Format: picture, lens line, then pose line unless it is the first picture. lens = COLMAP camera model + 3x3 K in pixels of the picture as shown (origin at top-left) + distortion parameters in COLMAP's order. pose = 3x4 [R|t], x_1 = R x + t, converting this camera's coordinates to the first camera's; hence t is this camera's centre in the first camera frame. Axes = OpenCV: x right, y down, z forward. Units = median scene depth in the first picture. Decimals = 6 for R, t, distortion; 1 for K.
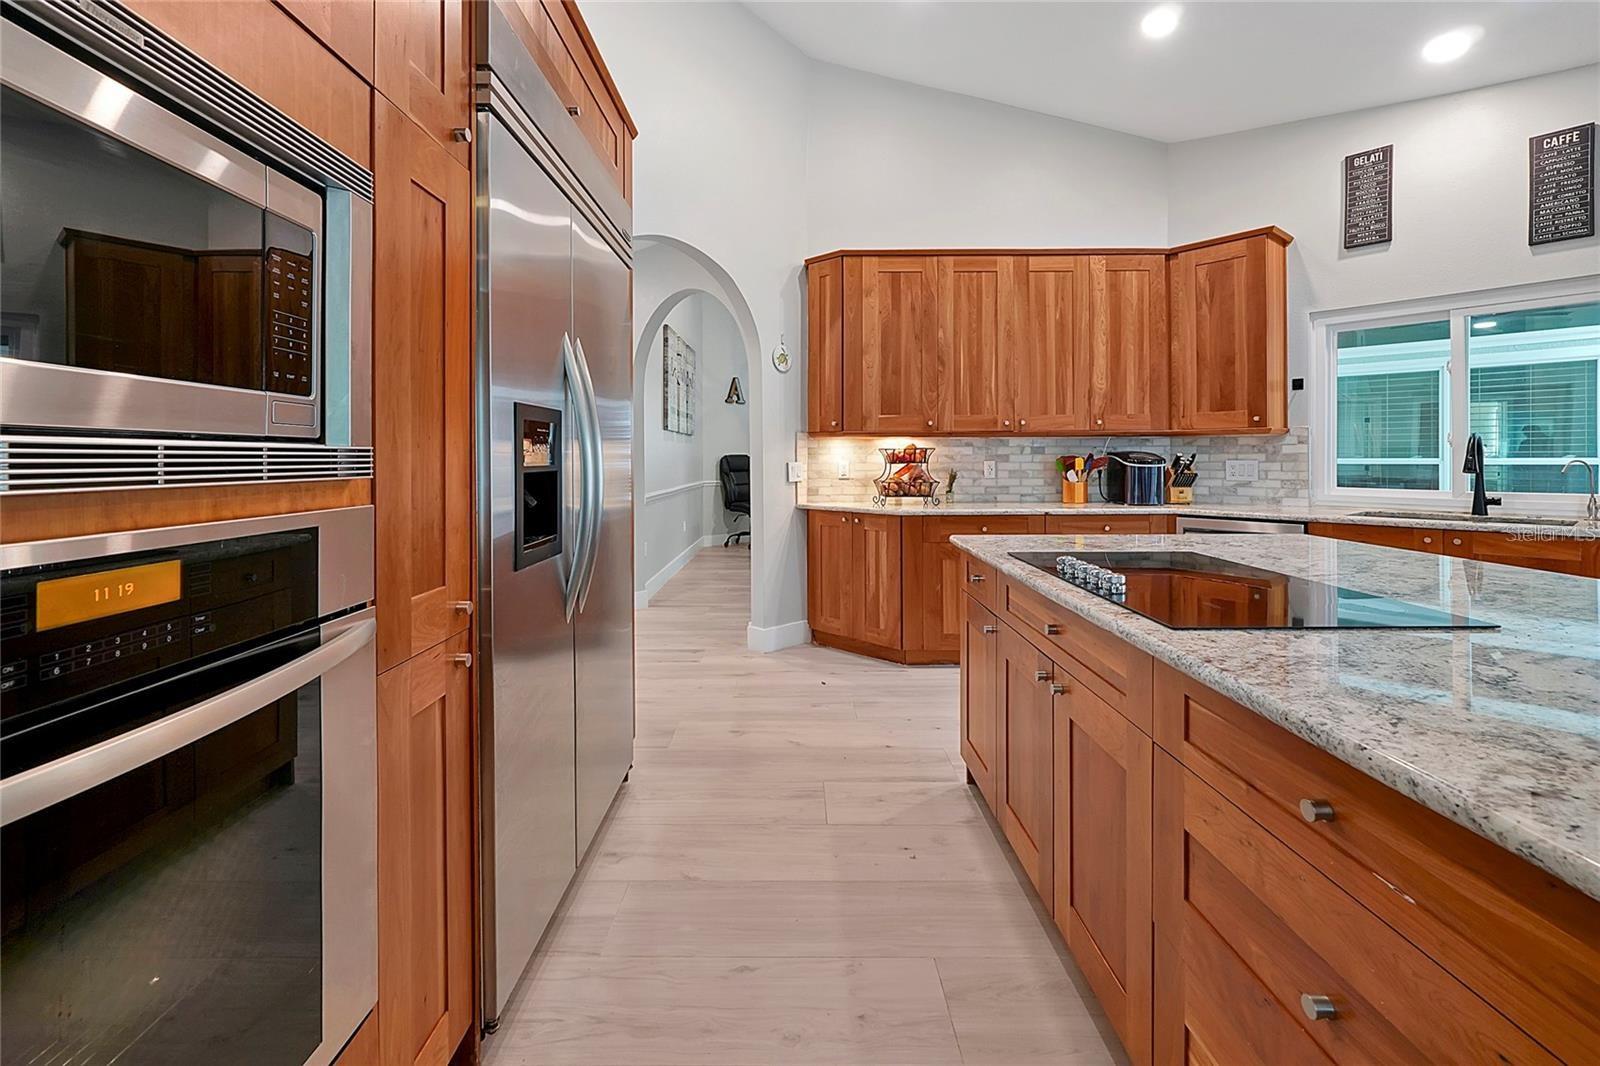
lens RADIAL K [[706.5, 0, 785.4], [0, 706.5, 454.4], [0, 0, 1]] dist [-0.000742, 0.000565]
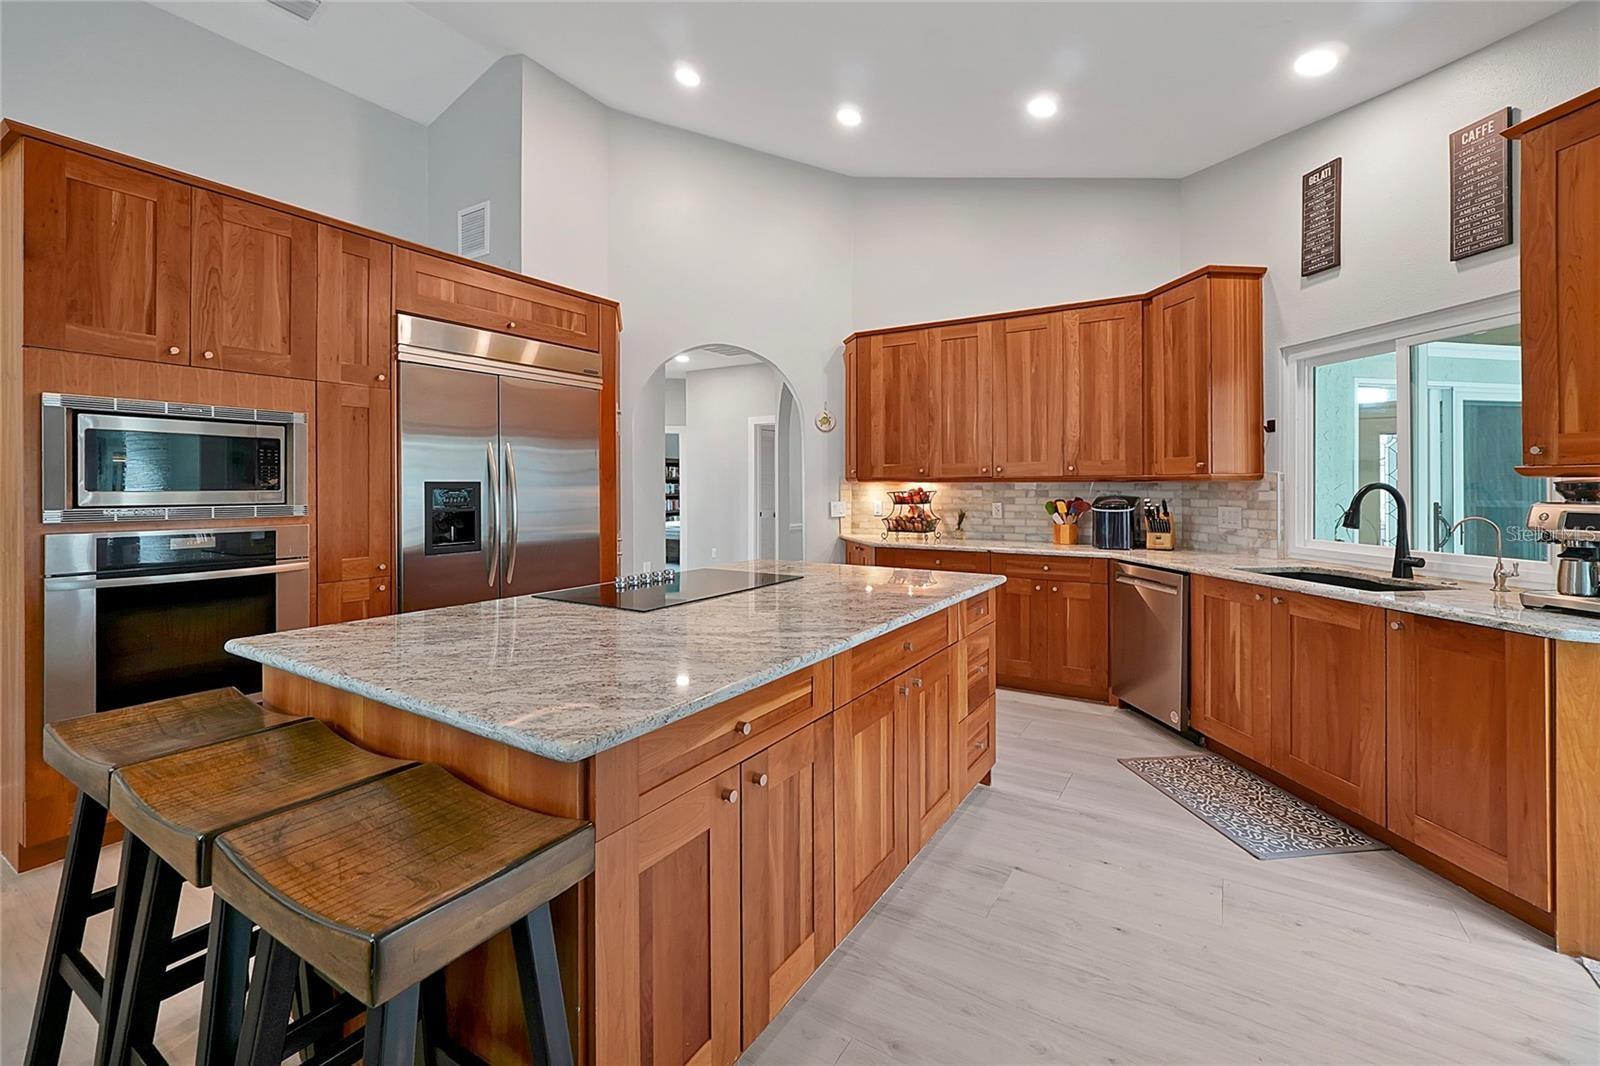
lens RADIAL K [[689.1, 0, 800.2], [0, 689.1, 482.1], [0, 0, 1]] dist [0.000306, -0.000234]
pose [[0.847191, -0.000910, -0.531288, 0.645498], [0.000807, 1.000000, -0.000426, -0.024776], [0.531288, -0.000068, 0.847191, -0.086997]]
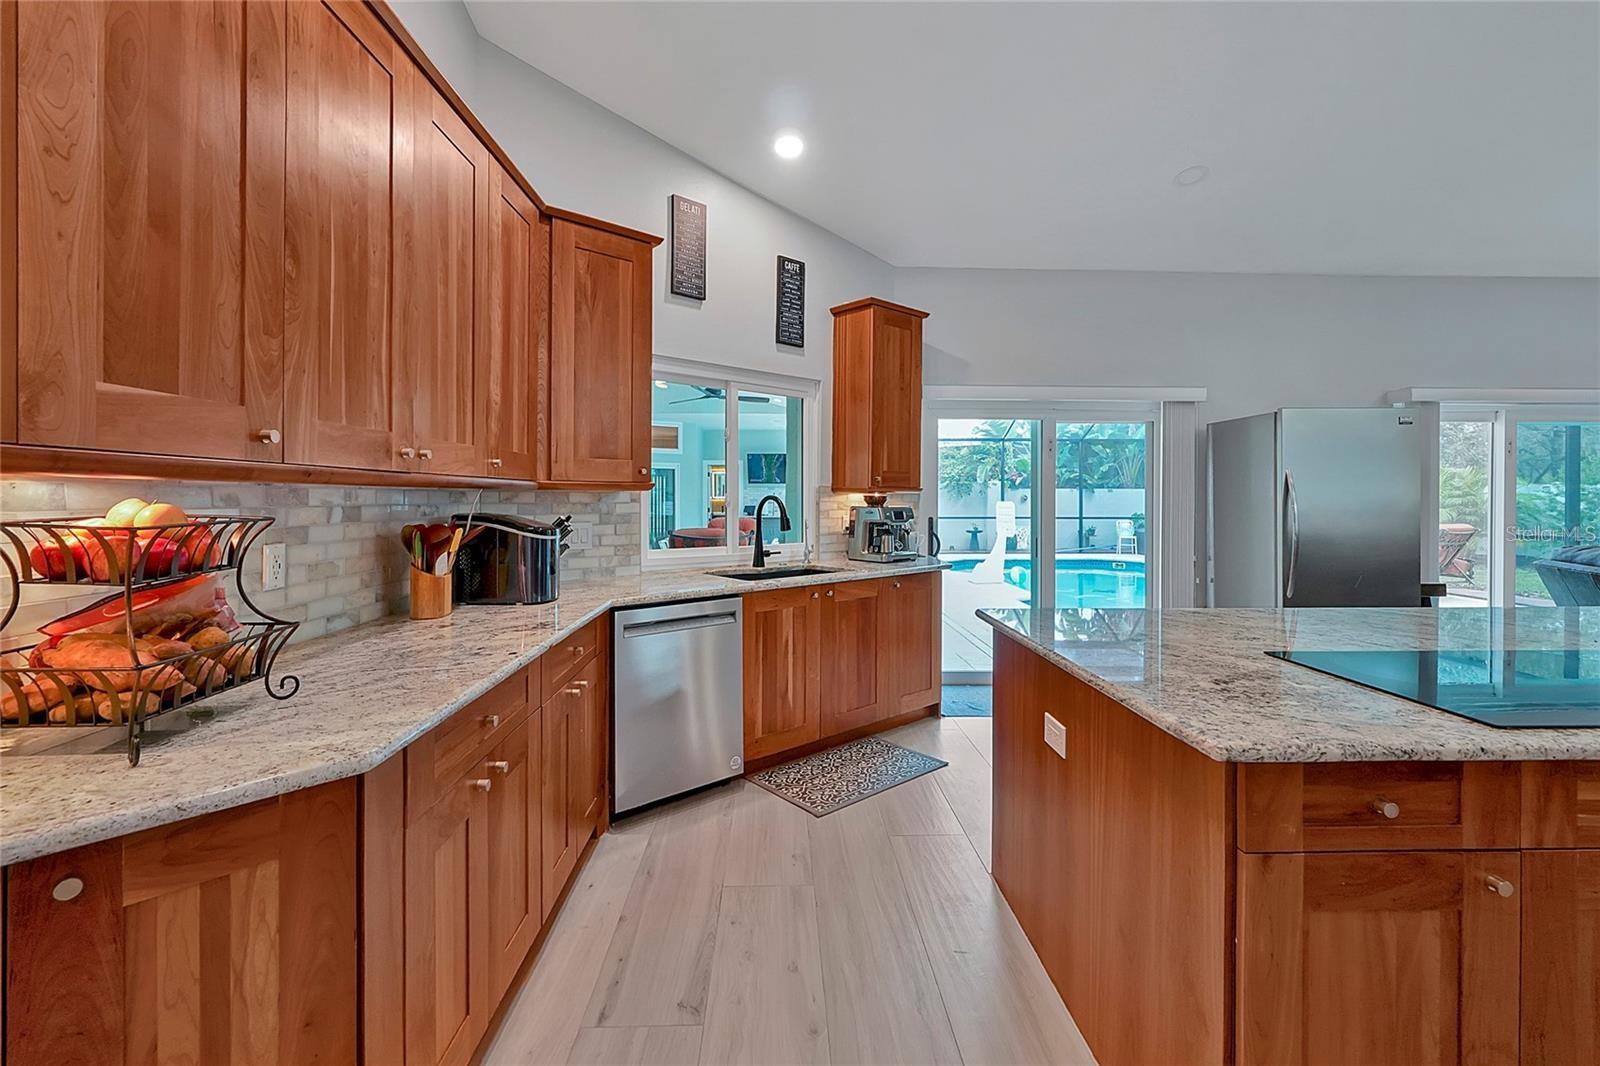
lens RADIAL K [[681.5, 0, 801.6], [0, 681.5, 500.9], [0, 0, 1]] dist [-0.000220, -0.000347]
pose [[-0.040900, -0.001779, 0.999162, -0.099994], [-0.007340, 0.999972, 0.001480, -0.018314], [-0.999136, -0.007274, -0.040912, 0.780847]]
